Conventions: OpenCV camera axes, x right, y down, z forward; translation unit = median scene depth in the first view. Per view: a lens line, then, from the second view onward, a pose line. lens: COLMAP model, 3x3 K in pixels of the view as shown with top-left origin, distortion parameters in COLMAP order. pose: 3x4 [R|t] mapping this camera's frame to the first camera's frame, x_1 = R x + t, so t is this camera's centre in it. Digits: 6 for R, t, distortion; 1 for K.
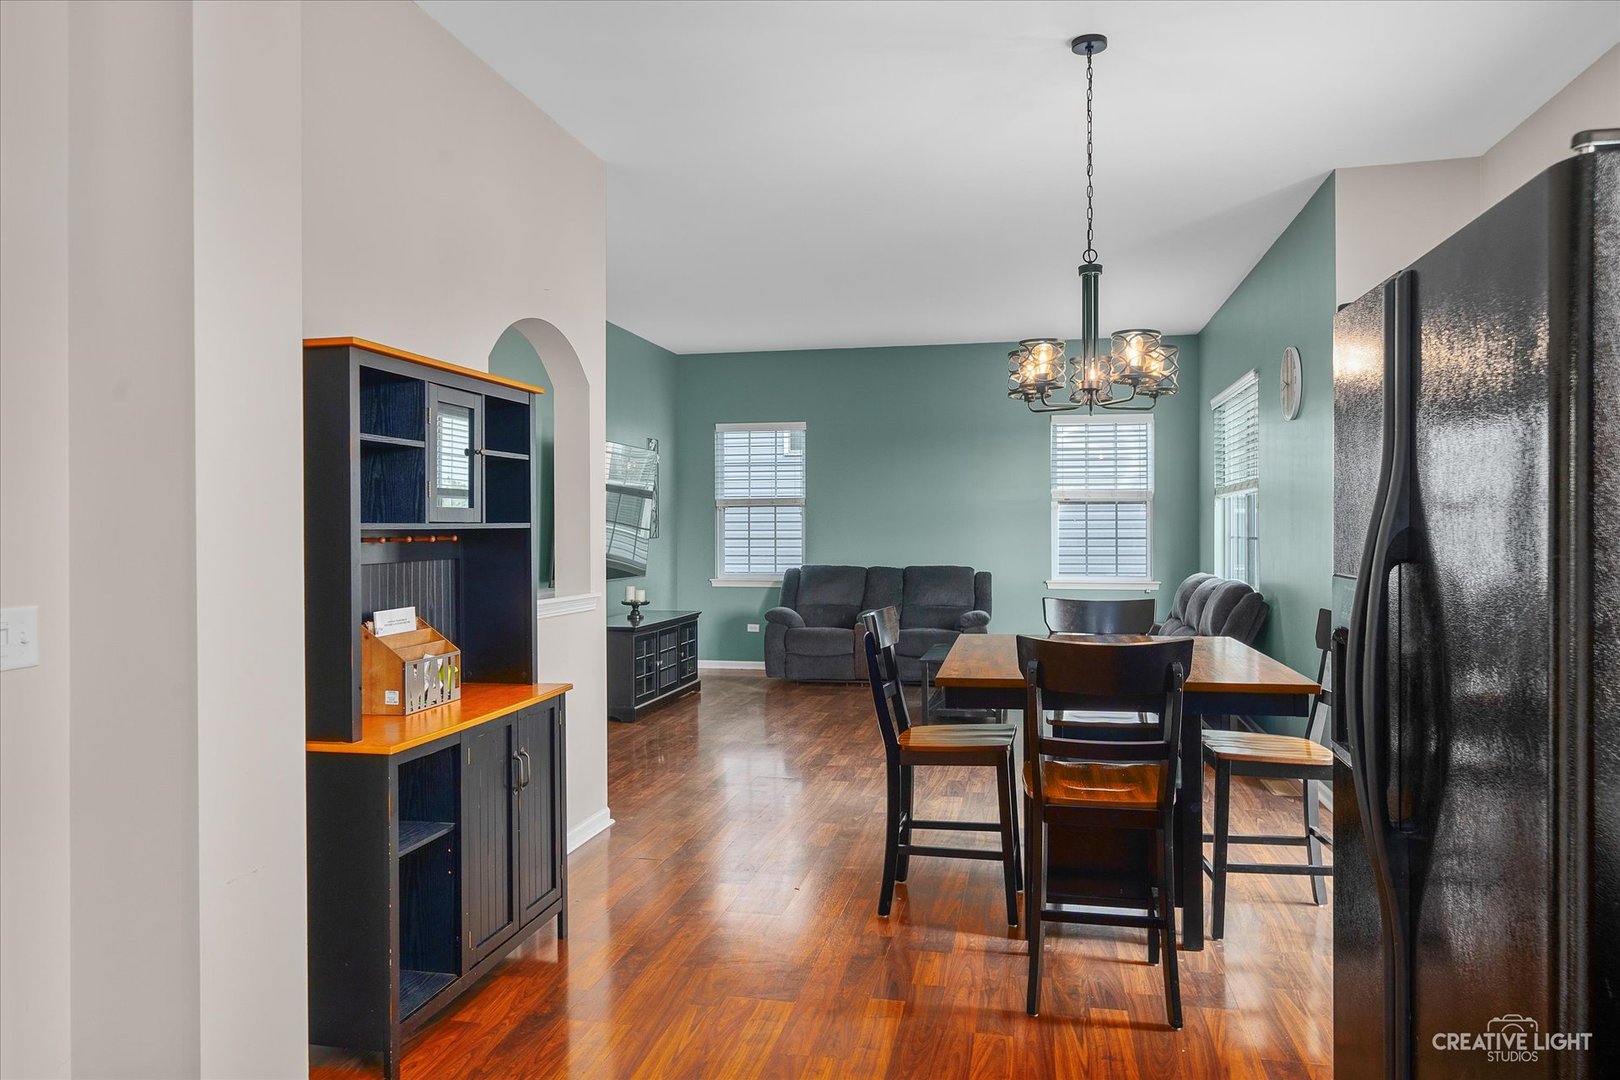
lens RADIAL K [[1086.2, 0, 810.0], [0, 1086.2, 540.0], [0, 0, 1]] dist [0.000791, 0.000824]
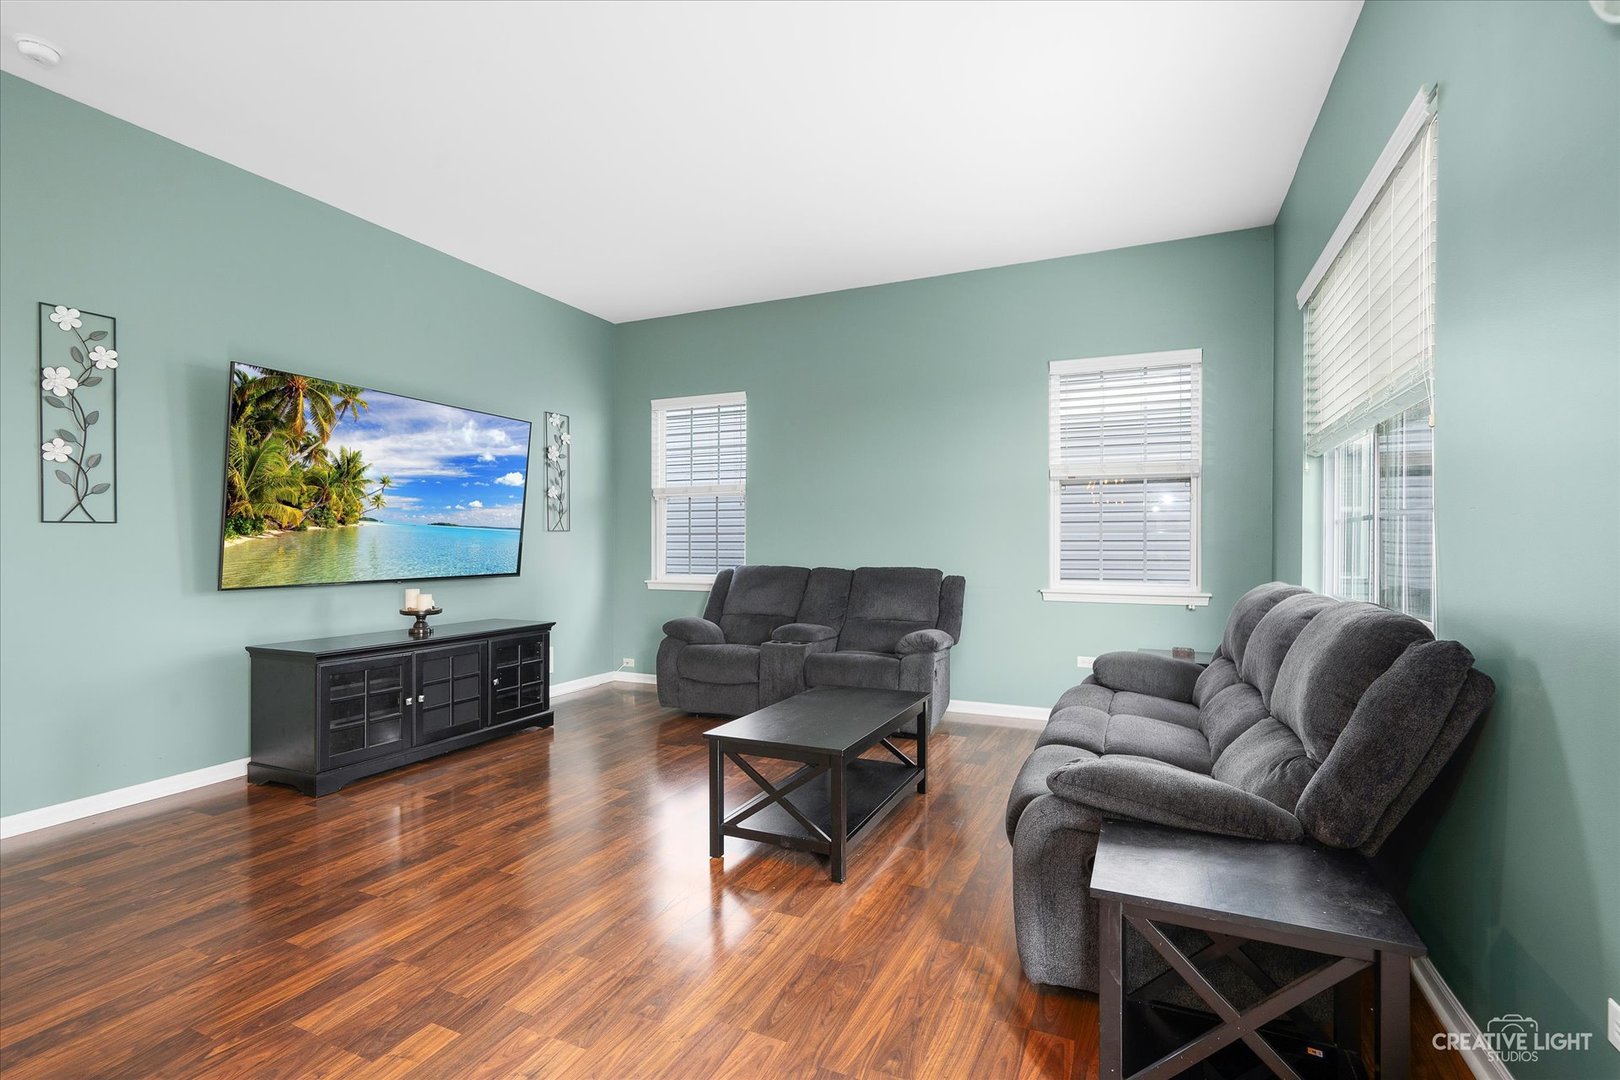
lens RADIAL K [[743.3, 0, 807.0], [0, 743.3, 550.4], [0, 0, 1]] dist [0.000772, 0.000172]
pose [[0.976725, 0.006425, -0.214400, 0.174151], [-0.006762, 0.999977, -0.000839, 0.013167], [0.214389, 0.002269, 0.976746, 0.485706]]
